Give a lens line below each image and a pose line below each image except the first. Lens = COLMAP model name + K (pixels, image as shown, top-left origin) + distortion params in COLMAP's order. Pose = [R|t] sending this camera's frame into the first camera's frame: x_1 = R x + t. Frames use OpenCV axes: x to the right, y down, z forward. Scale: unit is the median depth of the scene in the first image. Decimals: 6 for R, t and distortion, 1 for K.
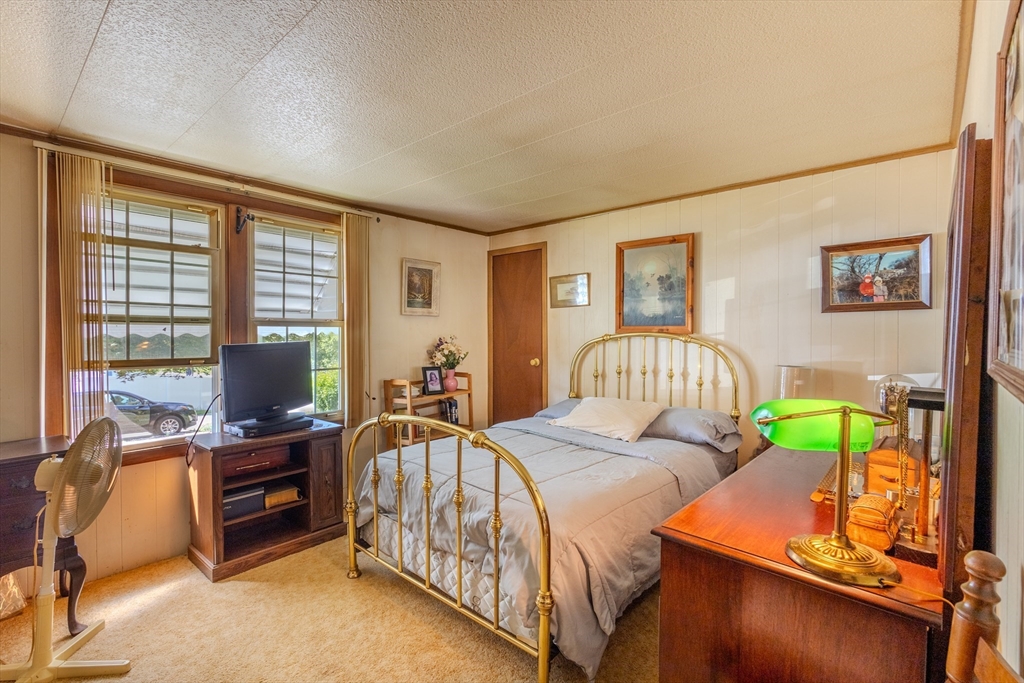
lens RADIAL K [[464.6, 0, 511.2], [0, 464.6, 339.5], [0, 0, 1]] dist [0.006177, 0.000376]
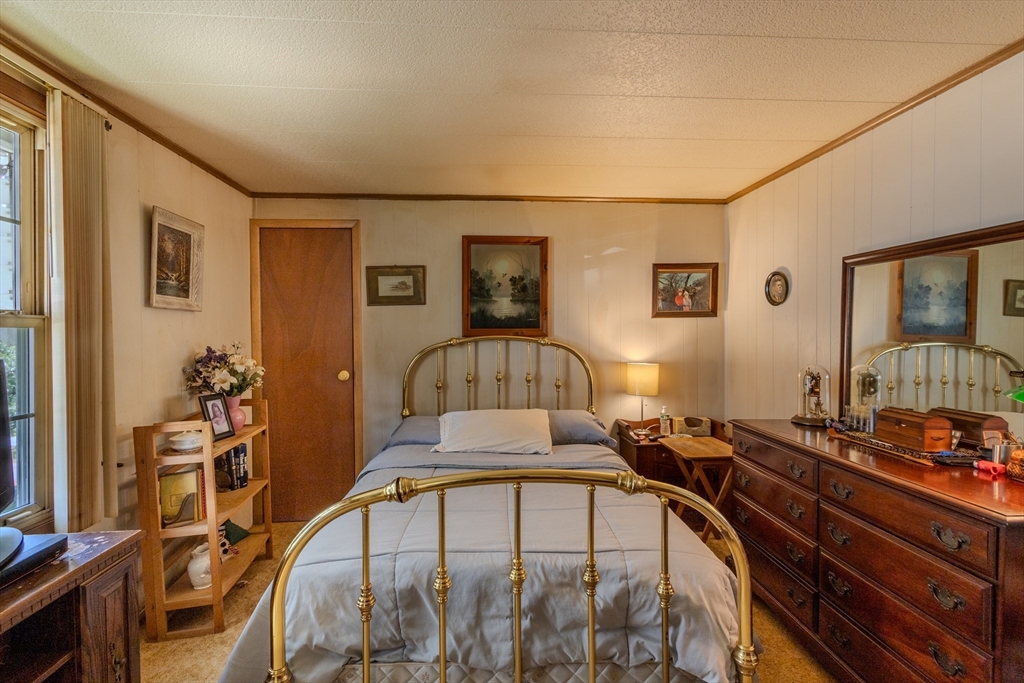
lens RADIAL K [[475.4, 0, 513.7], [0, 475.4, 338.6], [0, 0, 1]] dist [0.009004, 0.000316]
pose [[0.706348, -0.009516, 0.707801, -0.367166], [0.018258, 0.999822, -0.004778, -0.004402], [-0.707630, 0.016298, 0.706396, 0.307253]]
